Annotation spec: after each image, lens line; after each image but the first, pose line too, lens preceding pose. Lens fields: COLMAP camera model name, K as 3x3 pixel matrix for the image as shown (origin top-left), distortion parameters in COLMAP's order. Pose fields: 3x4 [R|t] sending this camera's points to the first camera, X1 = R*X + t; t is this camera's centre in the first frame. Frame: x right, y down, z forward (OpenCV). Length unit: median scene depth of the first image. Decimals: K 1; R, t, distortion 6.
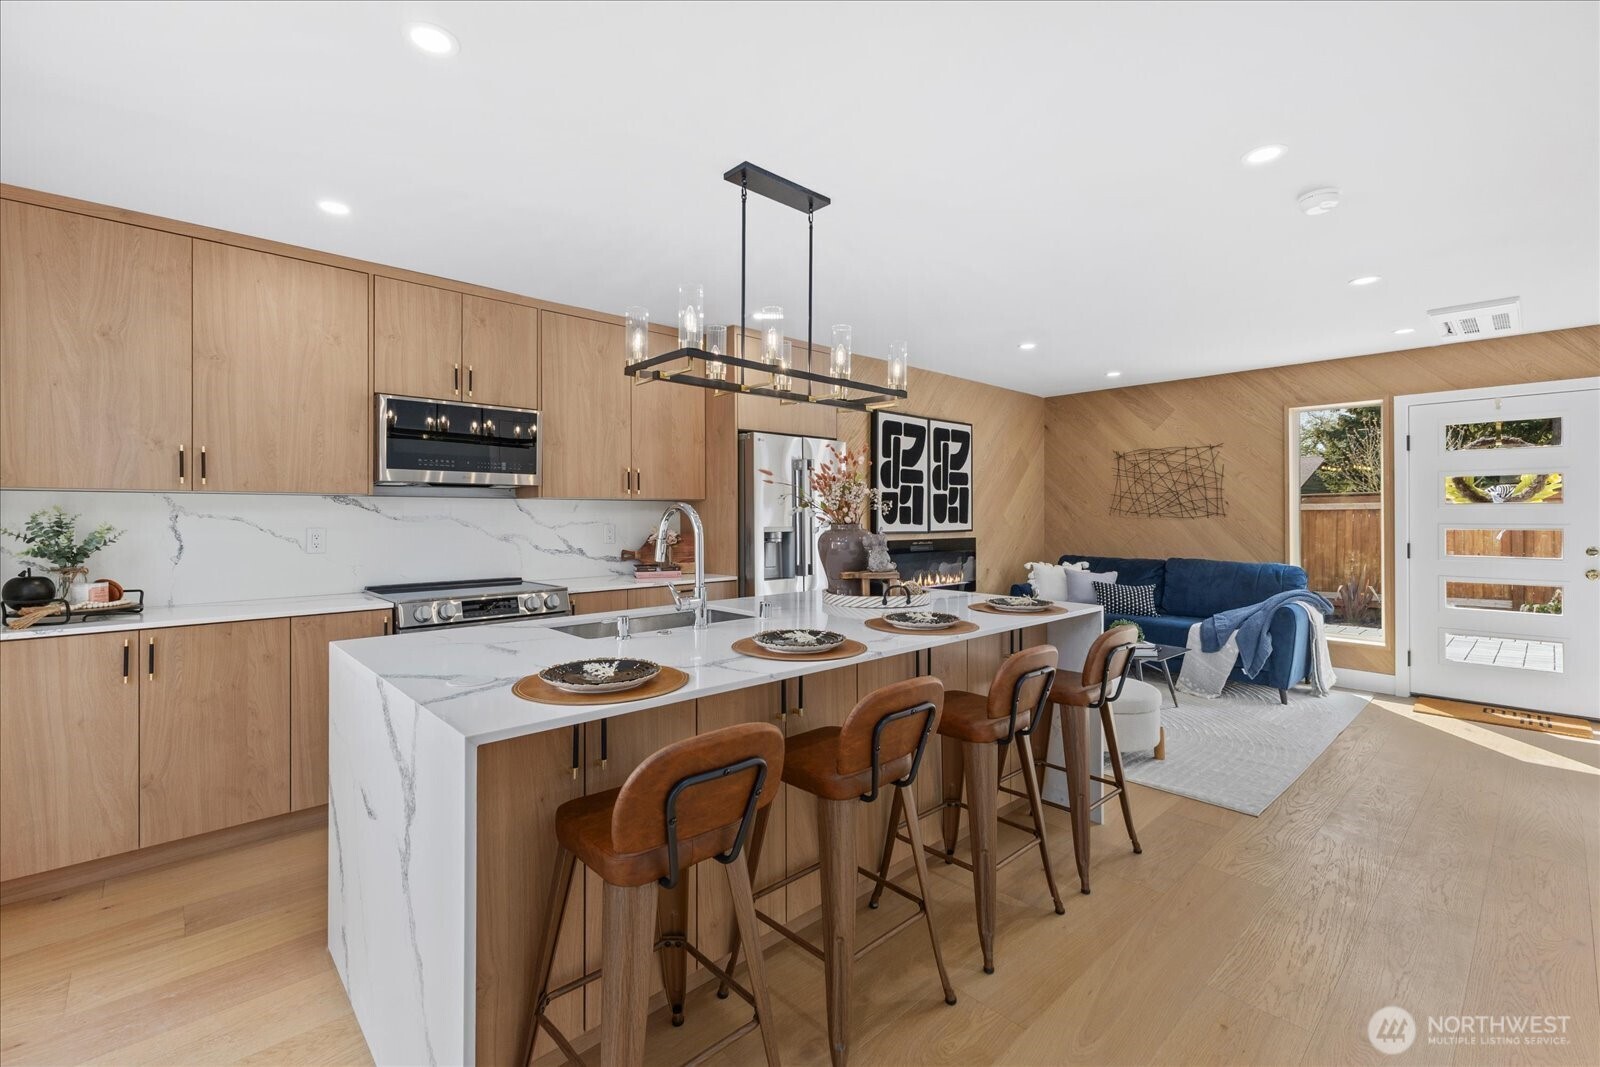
lens RADIAL K [[701.8, 0, 804.1], [0, 701.8, 527.2], [0, 0, 1]] dist [0.006640, -0.000527]
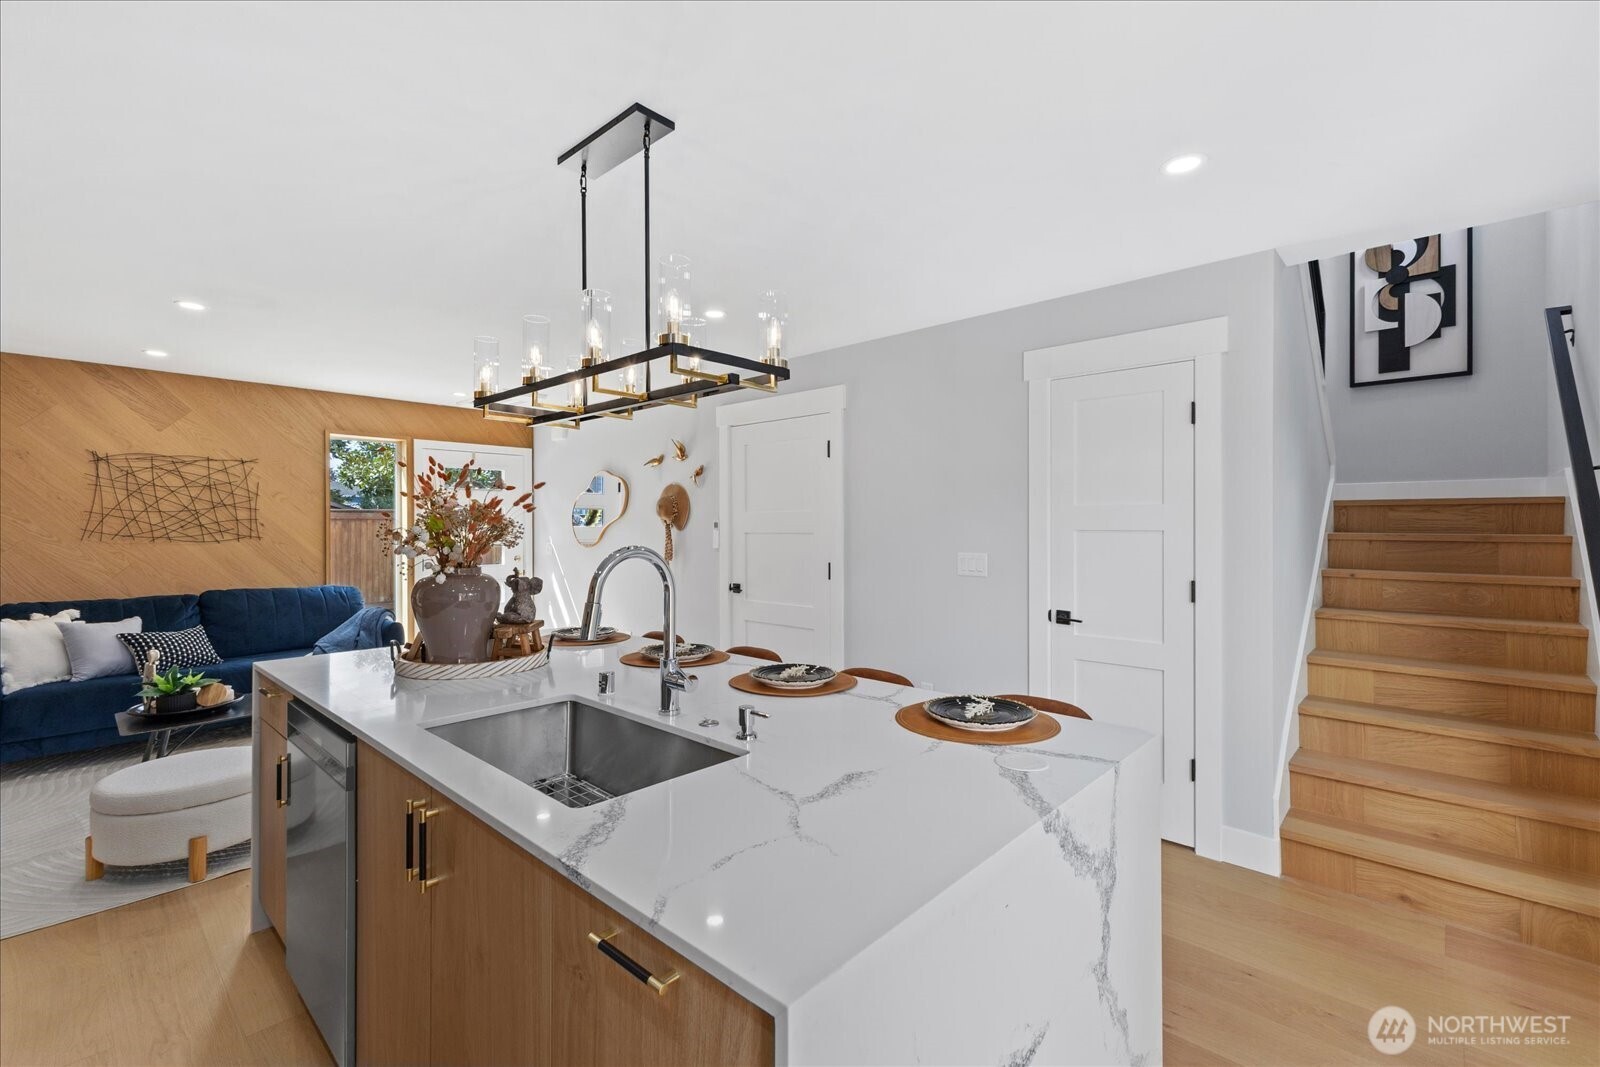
lens RADIAL K [[701.8, 0, 804.1], [0, 701.8, 527.2], [0, 0, 1]] dist [0.006640, -0.000527]
pose [[-0.083522, -0.002267, 0.996503, -0.368106], [0.017878, 0.999833, 0.003773, -0.022042], [-0.996346, 0.018130, -0.083468, 0.373036]]
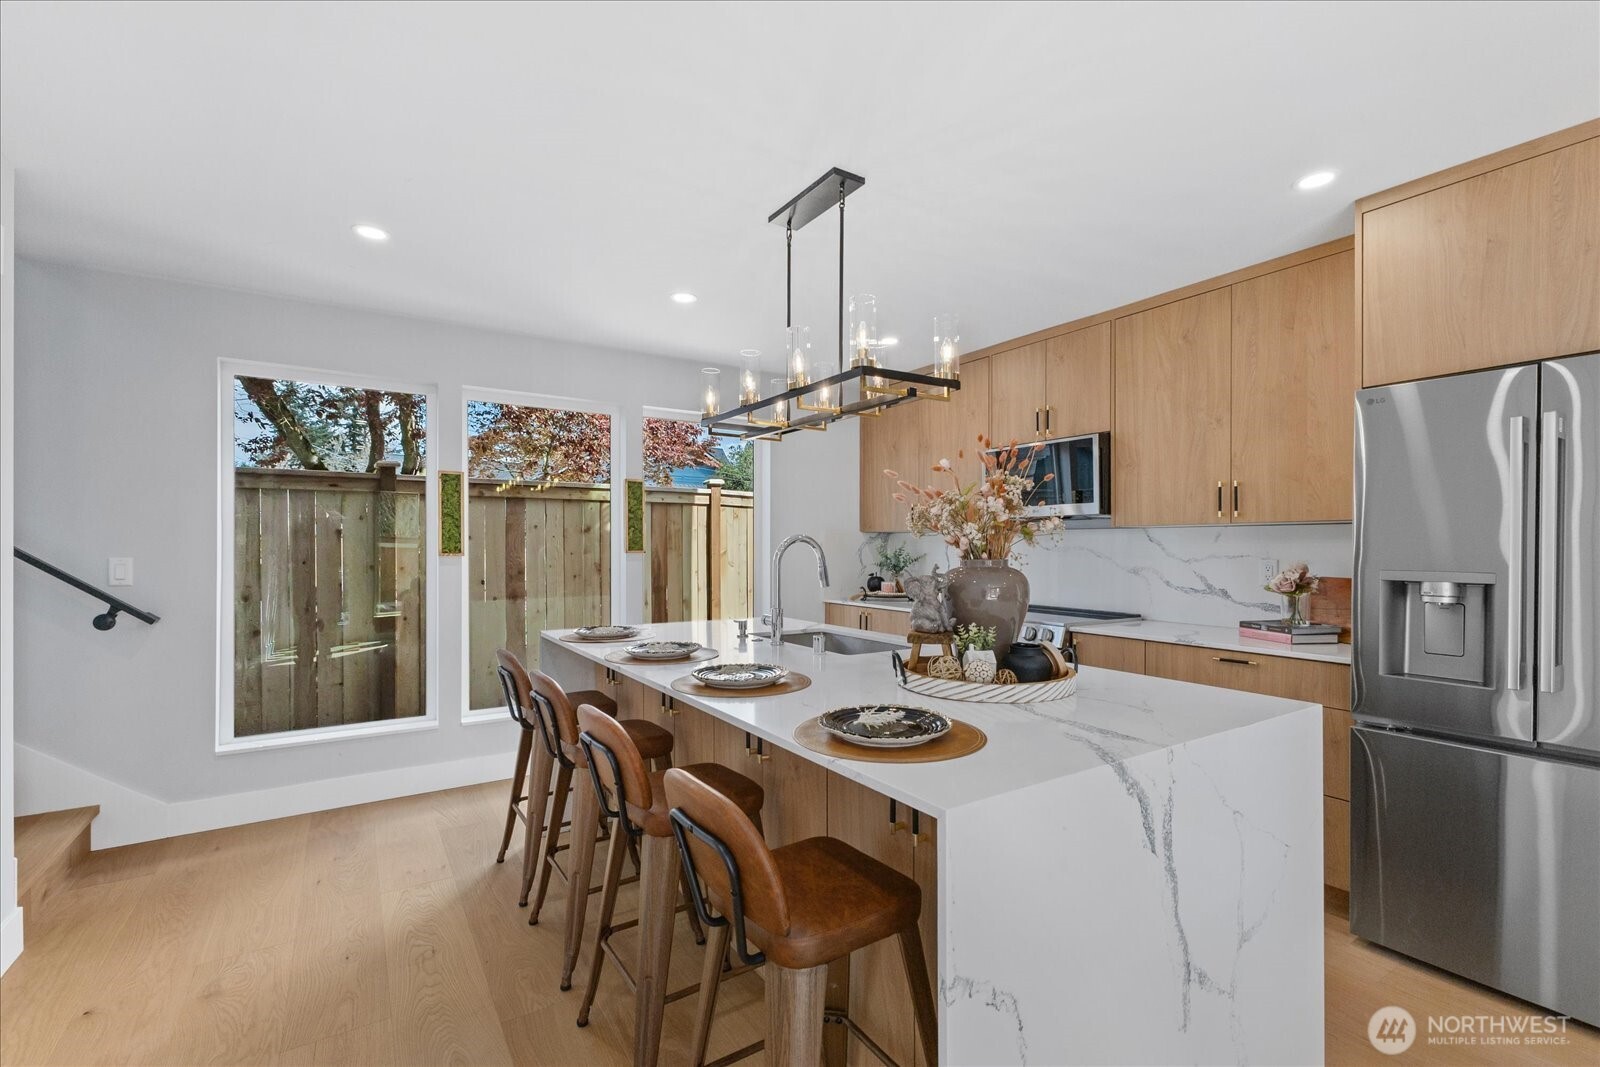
lens RADIAL K [[712.9, 0, 803.5], [0, 712.9, 539.3], [0, 0, 1]] dist [0.016160, -0.000123]
pose [[-0.169281, -0.008077, -0.985535, 0.398845], [-0.015898, 0.999859, -0.005464, -0.009613], [0.985440, 0.014743, -0.169385, 0.504215]]
